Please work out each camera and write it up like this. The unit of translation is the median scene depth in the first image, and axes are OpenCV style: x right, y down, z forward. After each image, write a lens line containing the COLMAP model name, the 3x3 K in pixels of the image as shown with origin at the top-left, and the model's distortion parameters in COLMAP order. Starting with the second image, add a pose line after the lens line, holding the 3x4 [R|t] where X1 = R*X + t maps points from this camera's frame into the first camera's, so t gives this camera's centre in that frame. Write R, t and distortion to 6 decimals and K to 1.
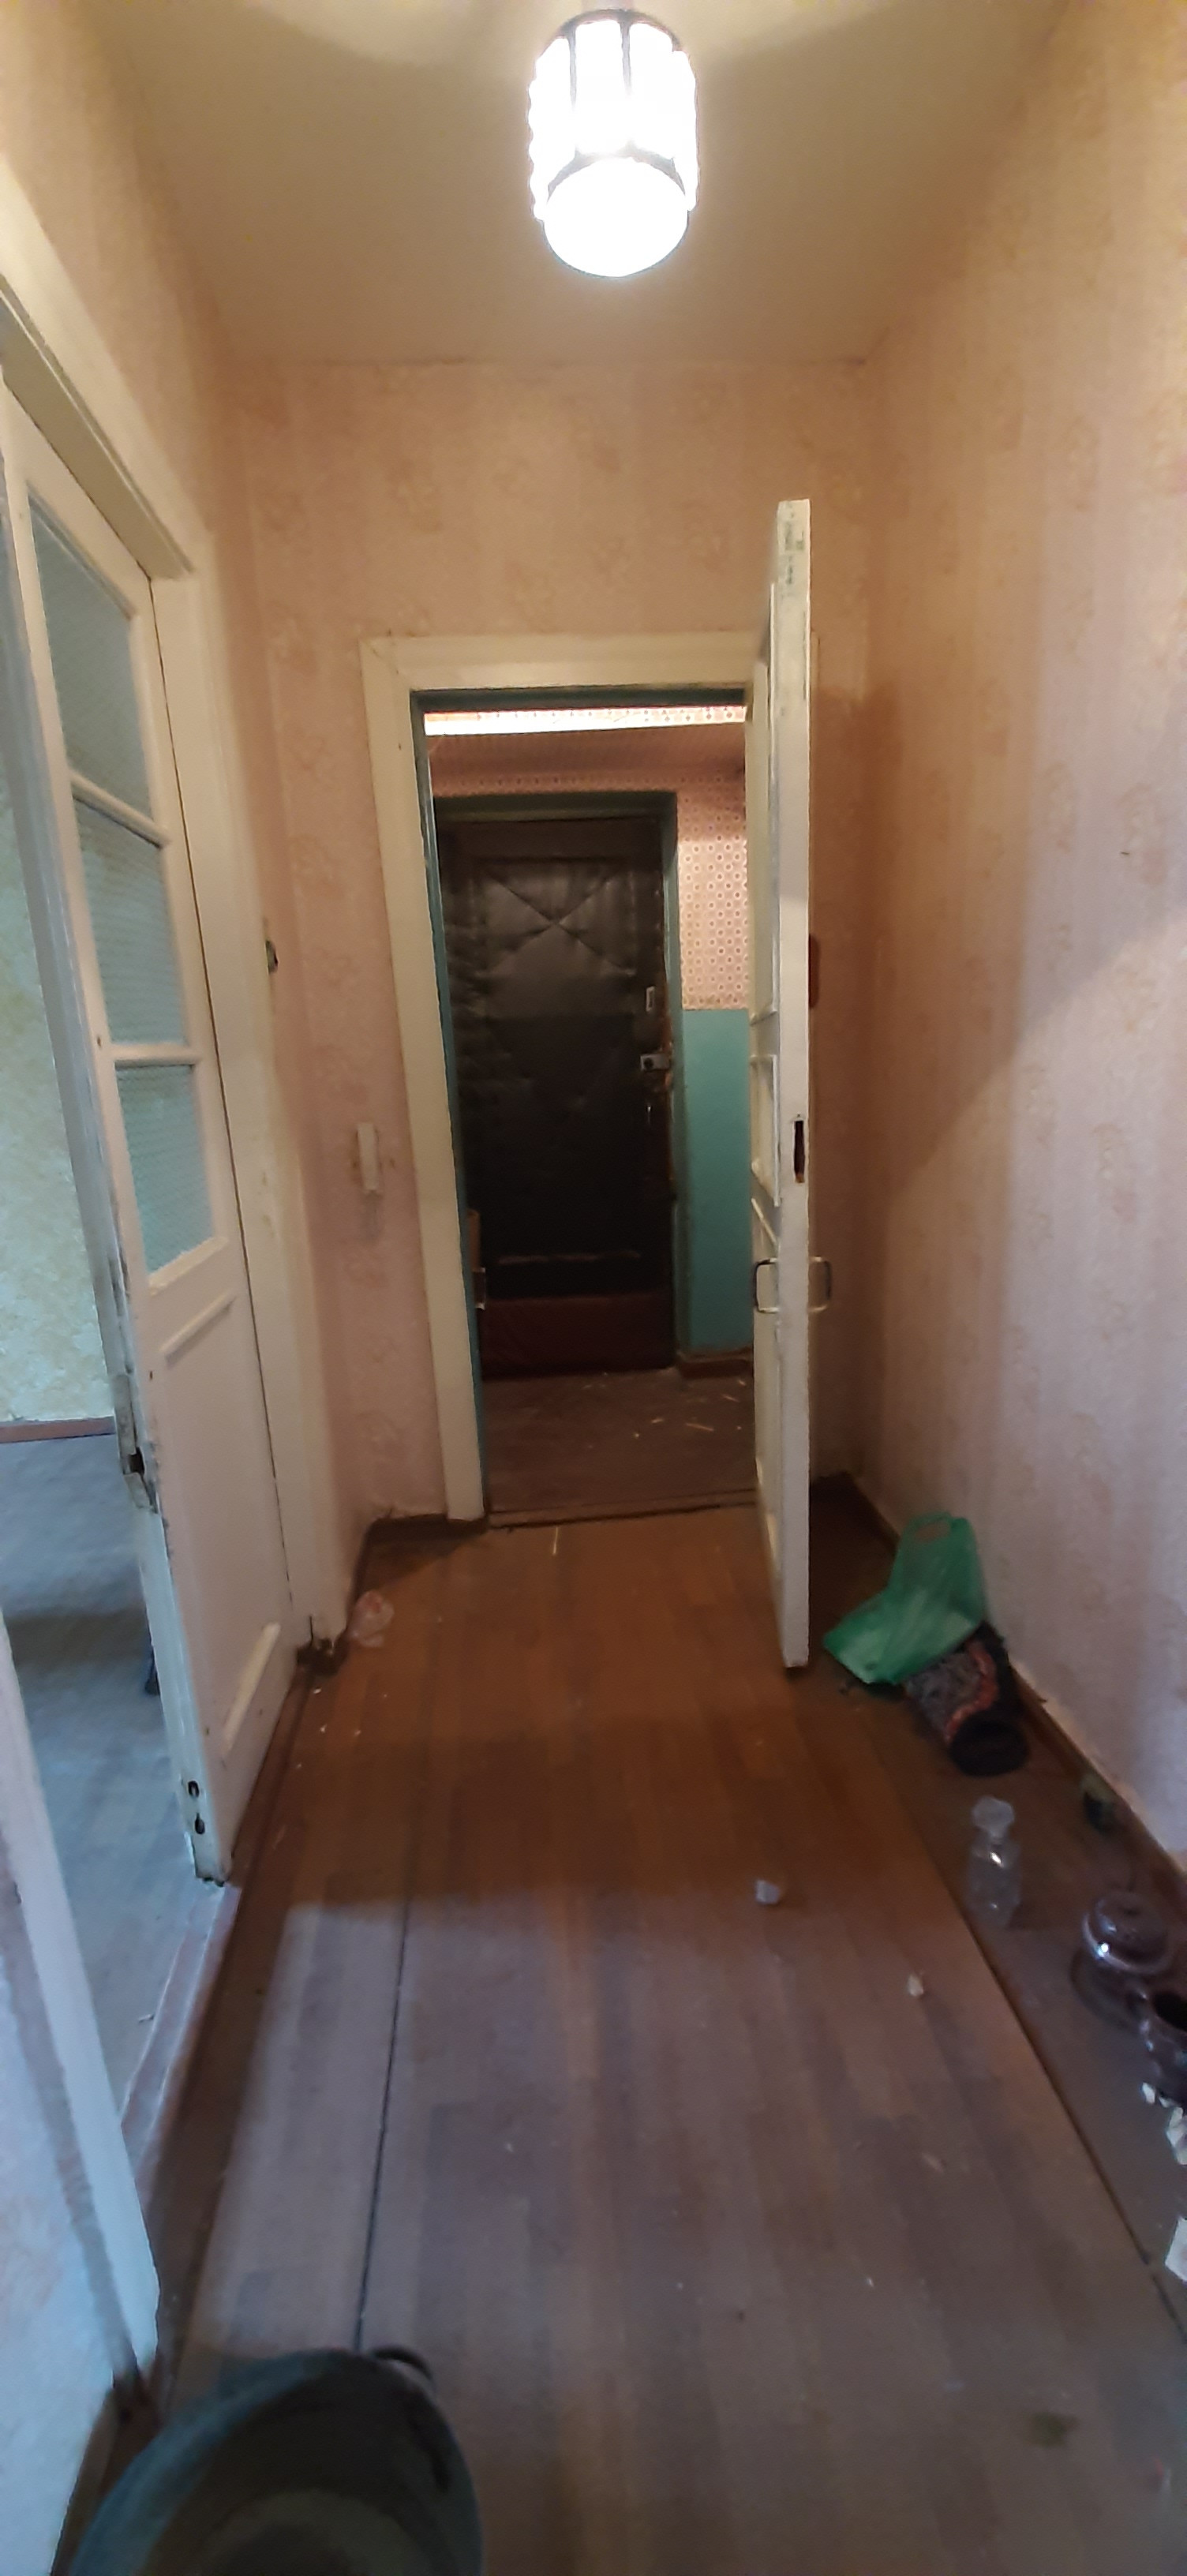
lens RADIAL K [[993.0, 0, 602.4], [0, 993.0, 1303.8], [0, 0, 1]] dist [0.011737, -0.012306]
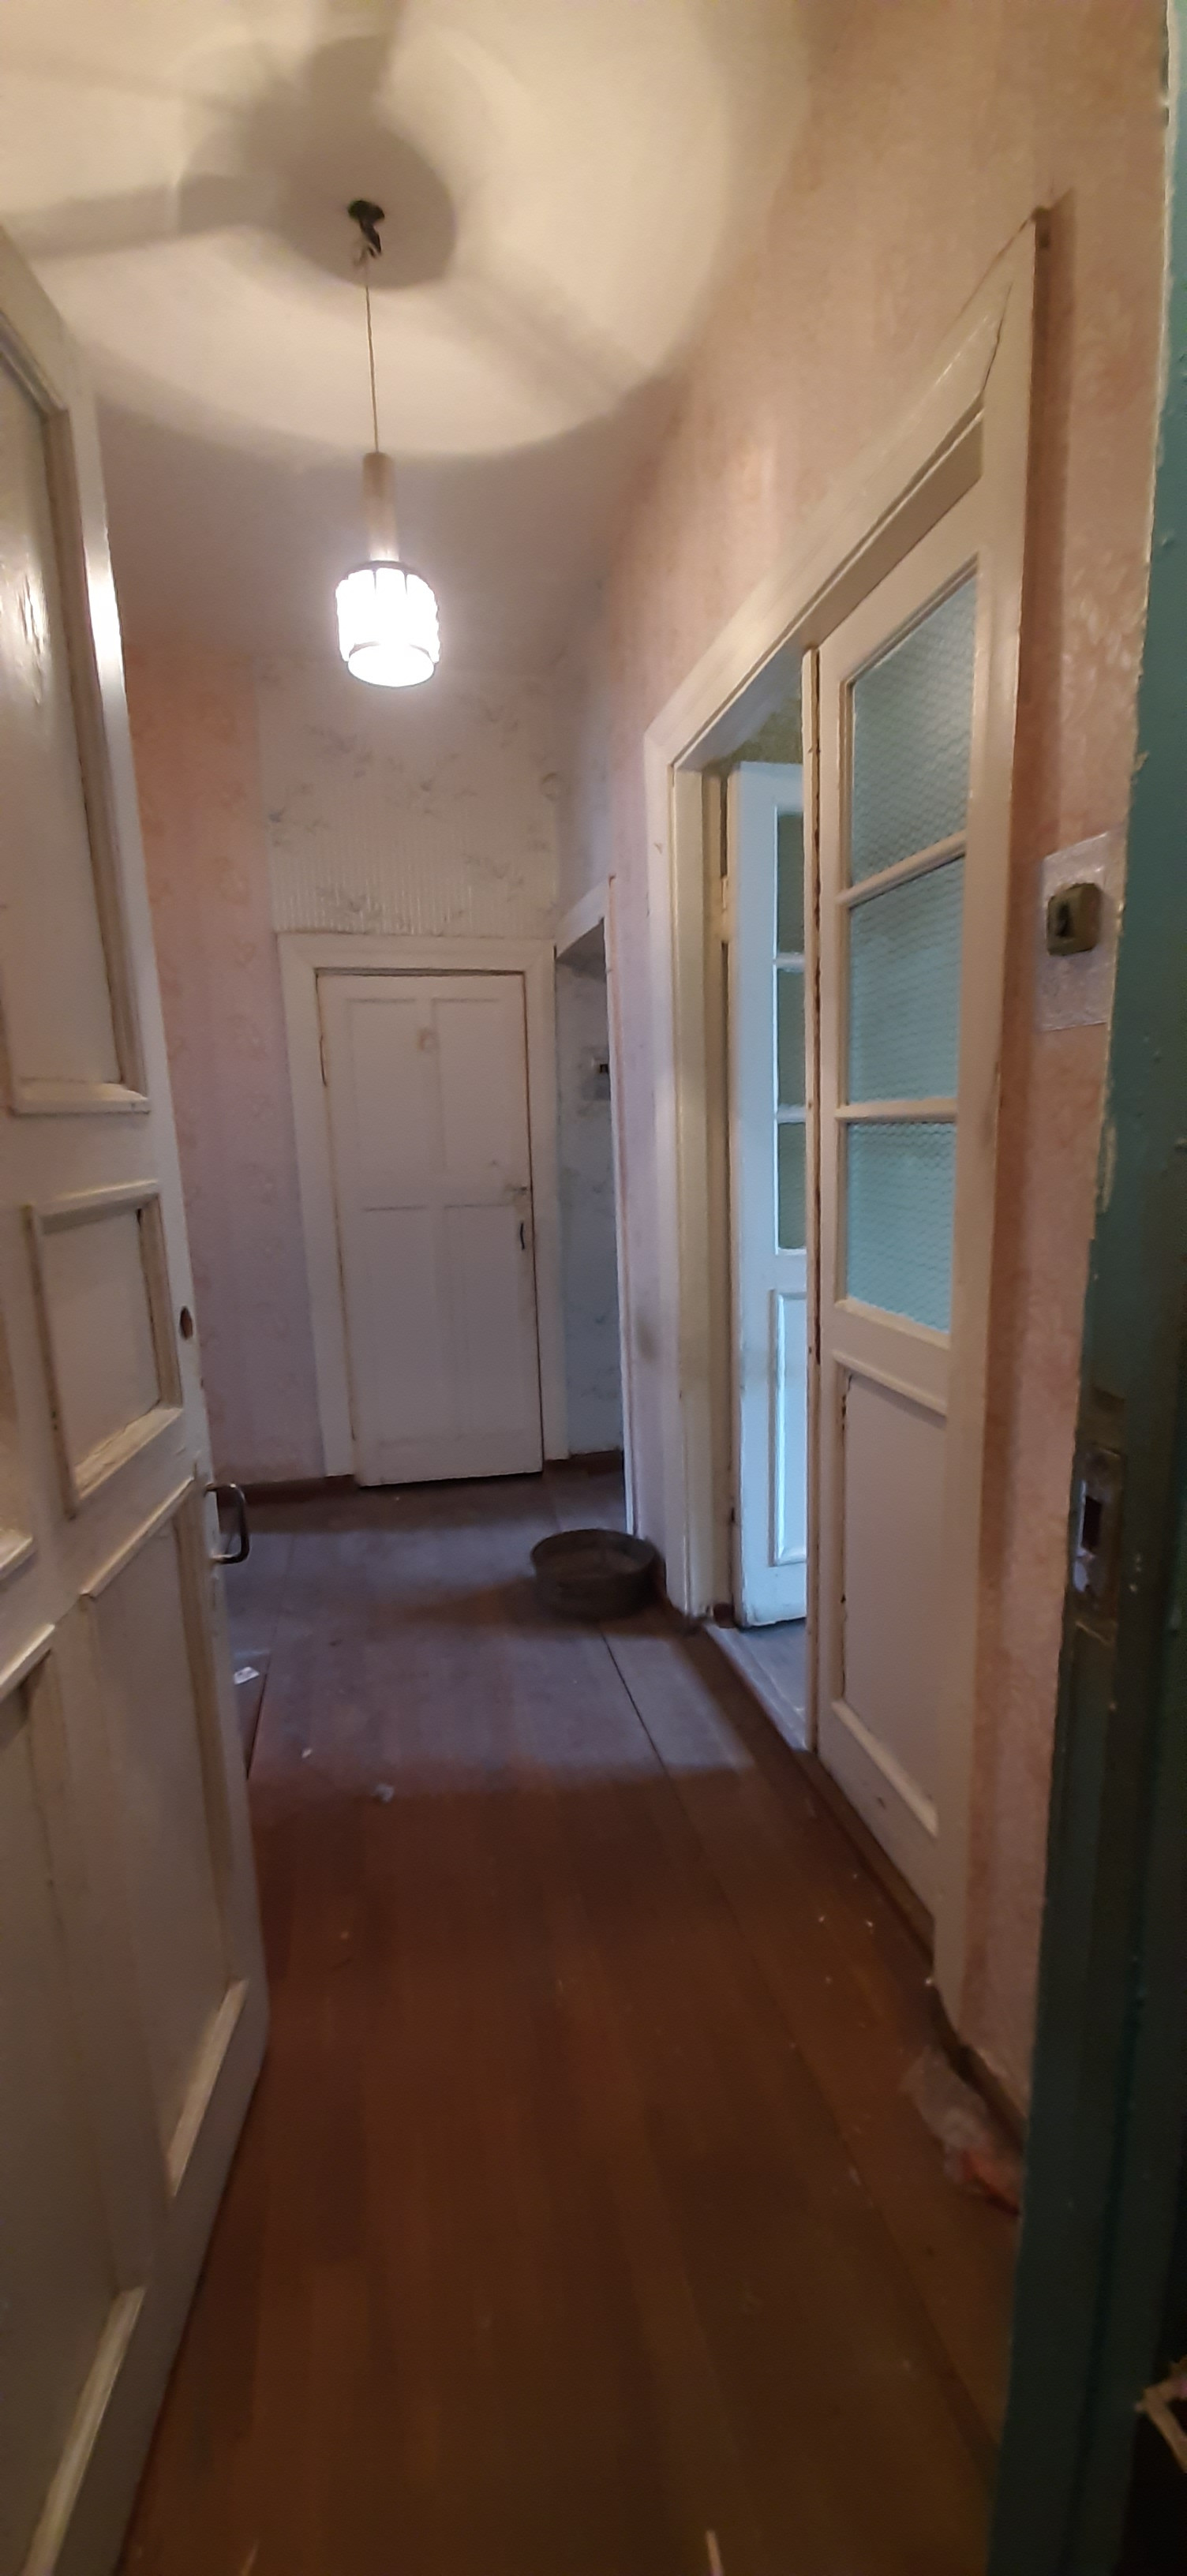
lens RADIAL K [[993.0, 0, 602.4], [0, 993.0, 1303.8], [0, 0, 1]] dist [0.011737, -0.012306]
pose [[-0.987666, 0.099840, -0.120614, -0.023054], [0.039954, 0.905530, 0.422398, -0.546505], [0.151392, 0.412369, -0.898350, 2.073675]]
